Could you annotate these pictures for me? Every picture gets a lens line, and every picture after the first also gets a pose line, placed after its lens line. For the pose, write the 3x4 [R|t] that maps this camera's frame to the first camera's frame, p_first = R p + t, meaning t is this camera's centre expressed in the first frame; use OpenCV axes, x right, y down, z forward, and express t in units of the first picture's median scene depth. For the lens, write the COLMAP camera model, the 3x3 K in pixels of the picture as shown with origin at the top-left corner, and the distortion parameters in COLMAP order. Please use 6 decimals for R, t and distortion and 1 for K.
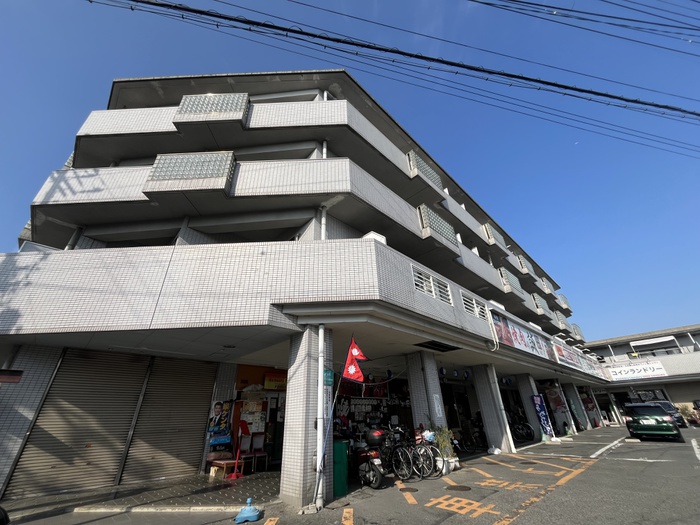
lens RADIAL K [[282.0, 0, 349.1], [0, 282.0, 263.1], [0, 0, 1]] dist [-0.002053, 0.000147]
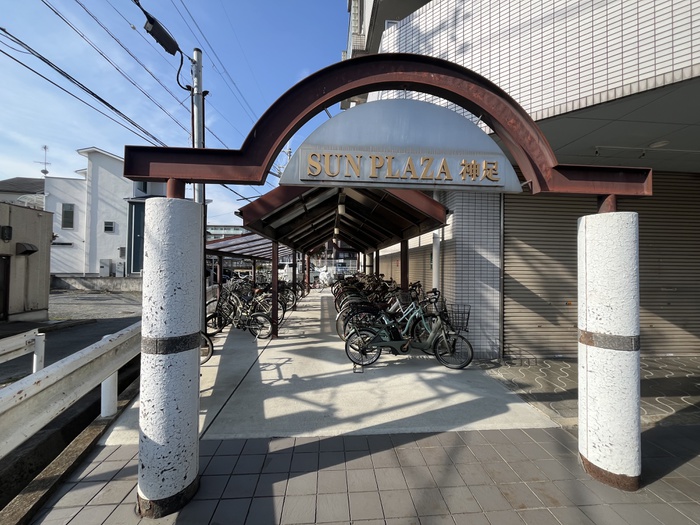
lens RADIAL K [[282.0, 0, 351.2], [0, 282.0, 259.1], [0, 0, 1]] dist [-0.002053, 0.000147]
pose [[0.772631, 0.030474, -0.634124, -0.976146], [0.276096, 0.883314, 0.378850, 0.172296], [0.571676, -0.467790, 0.674062, 0.325662]]
